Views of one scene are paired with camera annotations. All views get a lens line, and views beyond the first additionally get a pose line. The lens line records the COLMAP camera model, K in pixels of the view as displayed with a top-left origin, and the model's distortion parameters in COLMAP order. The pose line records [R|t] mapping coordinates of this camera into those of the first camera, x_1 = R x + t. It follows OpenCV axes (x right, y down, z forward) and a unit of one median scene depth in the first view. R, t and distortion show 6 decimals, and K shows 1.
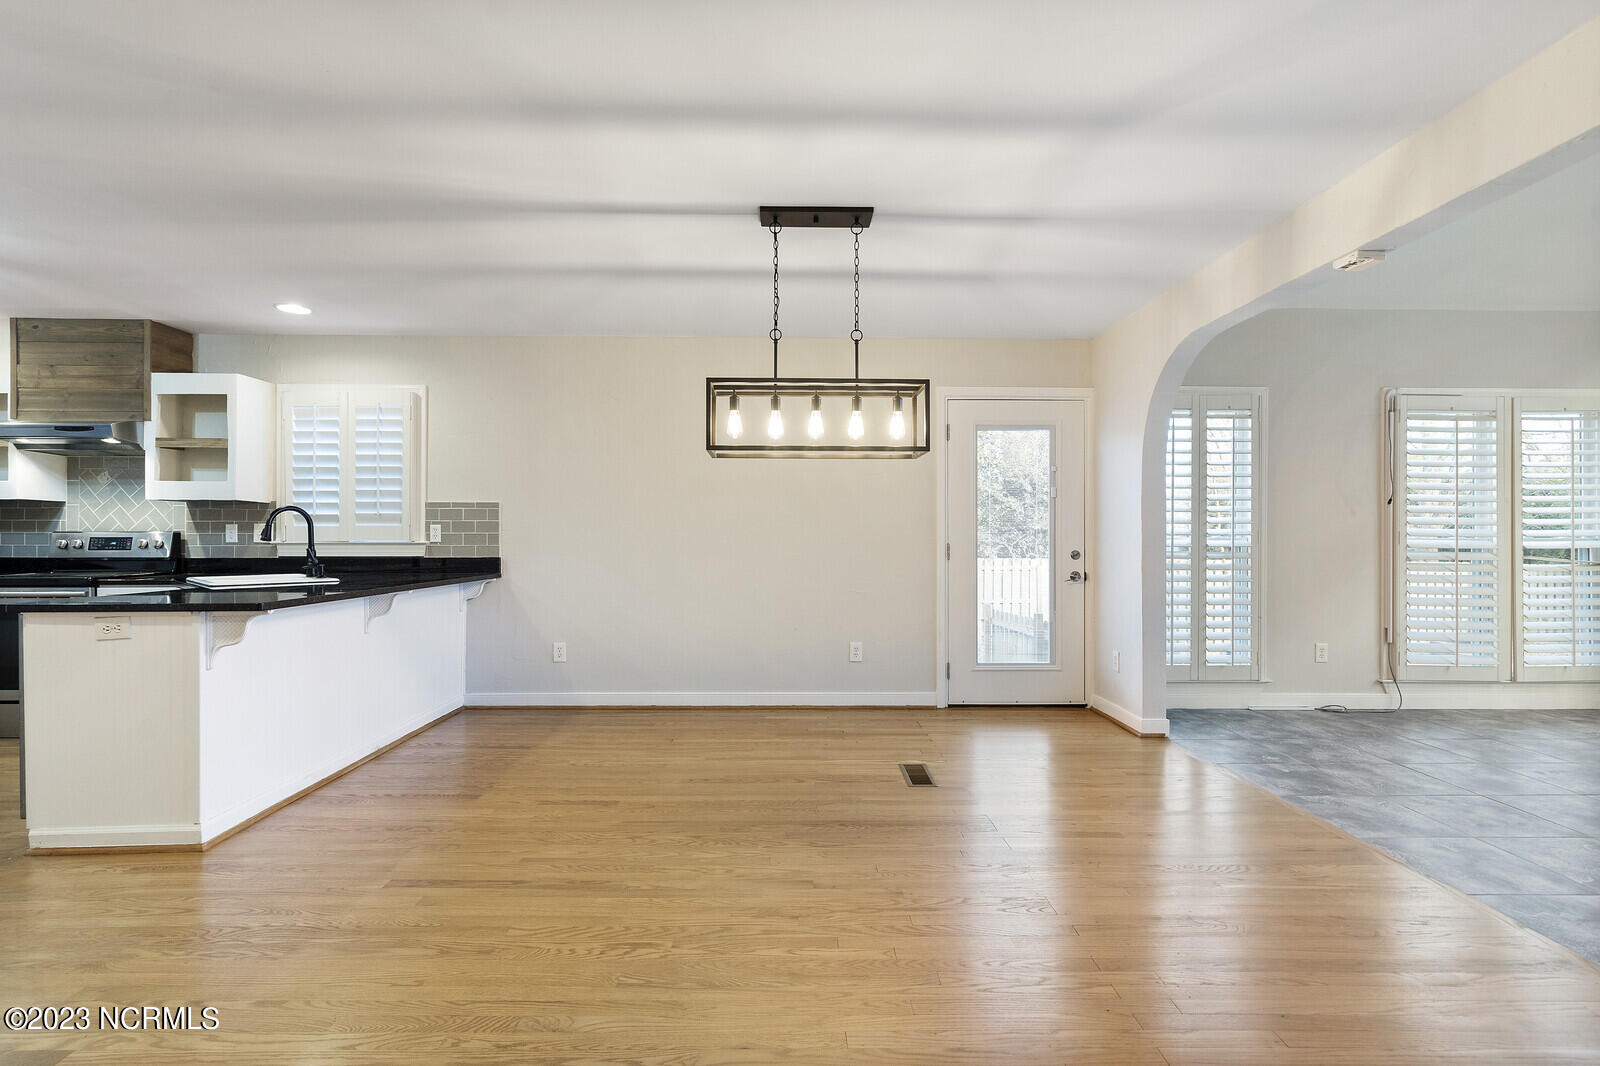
lens RADIAL K [[747.5, 0, 801.7], [0, 747.5, 535.3], [0, 0, 1]] dist [-0.000371, 0.000161]
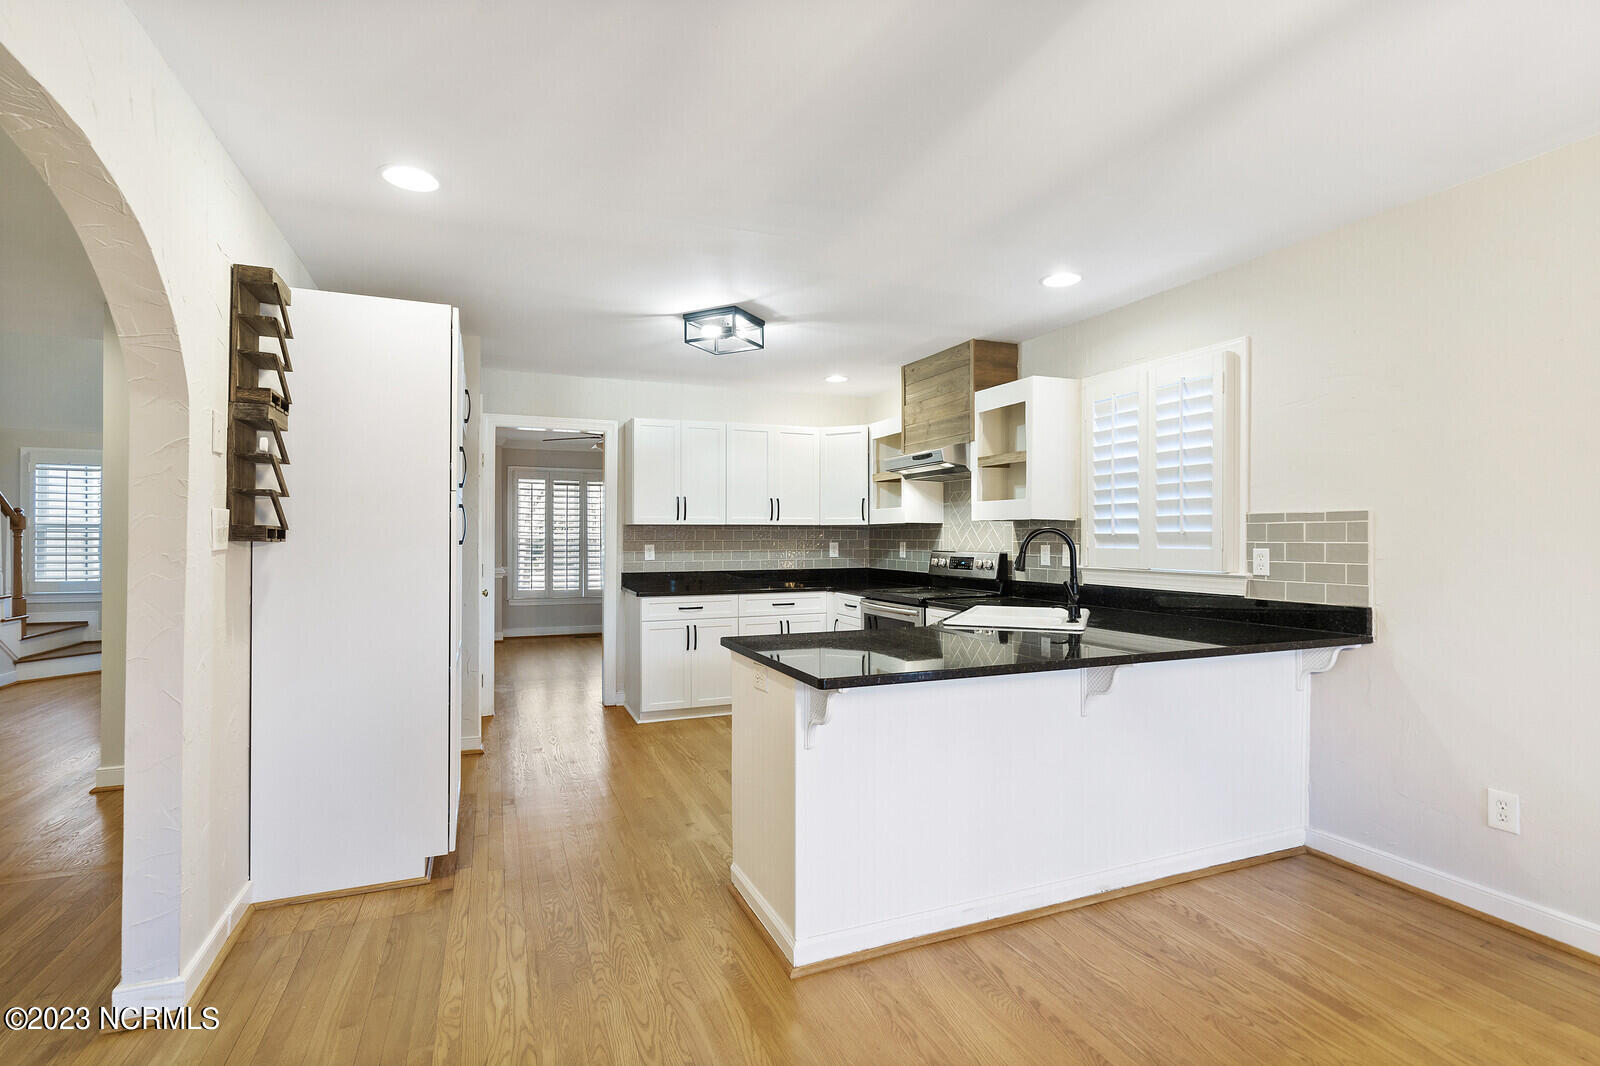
lens RADIAL K [[747.5, 0, 797.0], [0, 747.5, 534.7], [0, 0, 1]] dist [-0.000371, 0.000161]
pose [[0.359533, -0.003530, -0.933126, -0.032974], [0.001797, 0.999994, -0.003091, -0.025560], [0.933131, -0.000566, 0.359537, 0.408482]]
